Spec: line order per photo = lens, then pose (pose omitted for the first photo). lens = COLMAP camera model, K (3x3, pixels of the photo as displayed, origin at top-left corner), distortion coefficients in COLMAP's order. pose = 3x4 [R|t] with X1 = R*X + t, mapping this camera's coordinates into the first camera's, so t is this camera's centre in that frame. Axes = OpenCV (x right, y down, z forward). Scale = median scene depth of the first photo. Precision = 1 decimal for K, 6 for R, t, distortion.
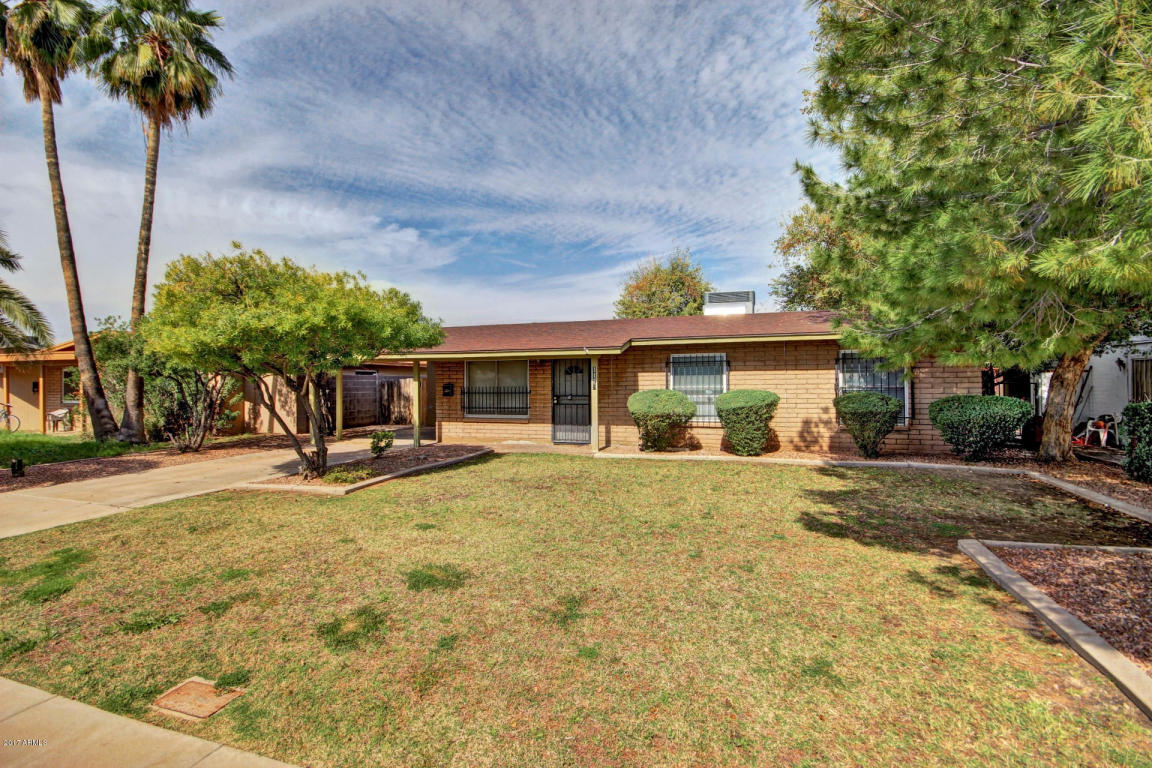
lens RADIAL K [[529.6, 0, 571.9], [0, 529.6, 414.2], [0, 0, 1]] dist [0.021906, -0.013753]
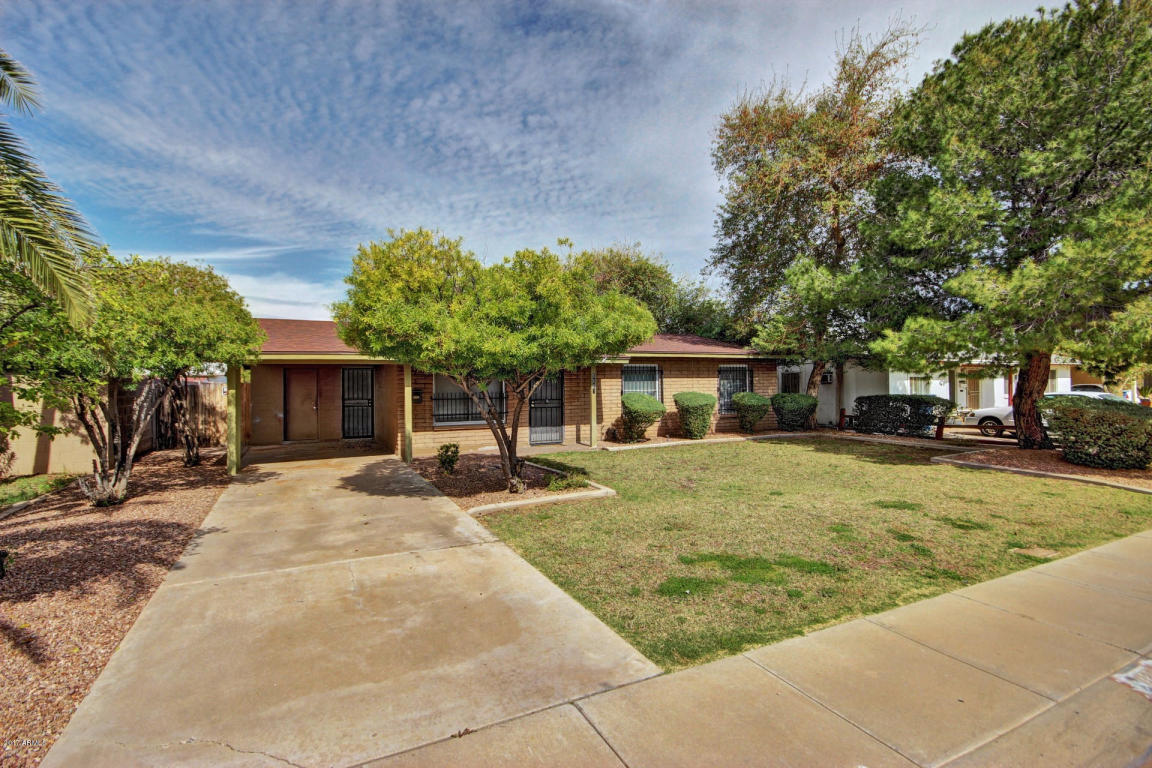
lens RADIAL K [[547.2, 0, 565.6], [0, 547.2, 348.4], [0, 0, 1]] dist [0.011024, -0.008066]
pose [[0.709426, 0.046613, 0.703237, -0.665405], [0.048071, 0.992287, -0.114266, -0.006686], [-0.703139, 0.114868, 0.701713, 0.148659]]
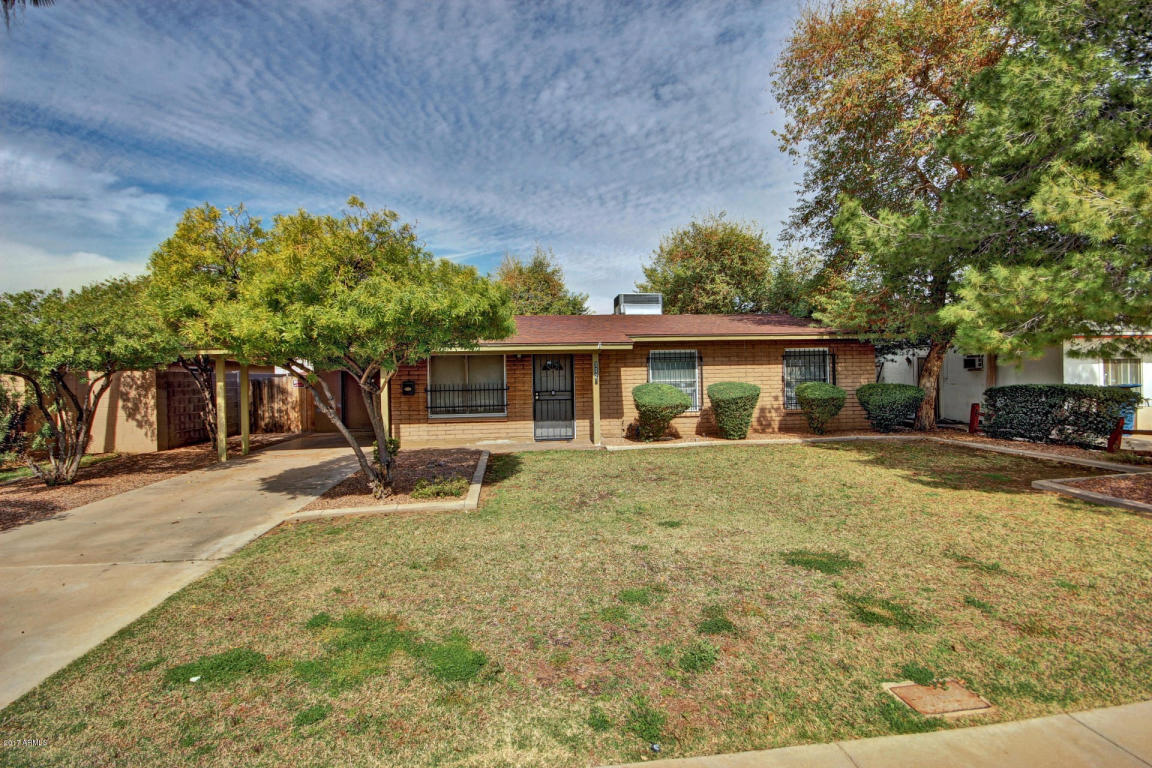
lens RADIAL K [[530.0, 0, 568.2], [0, 530.0, 382.9], [0, 0, 1]] dist [0.010538, -0.012846]
pose [[0.904910, -0.013225, 0.425398, -0.394053], [0.037282, 0.998138, -0.048276, -0.001538], [-0.423968, 0.059546, 0.903718, 0.091477]]
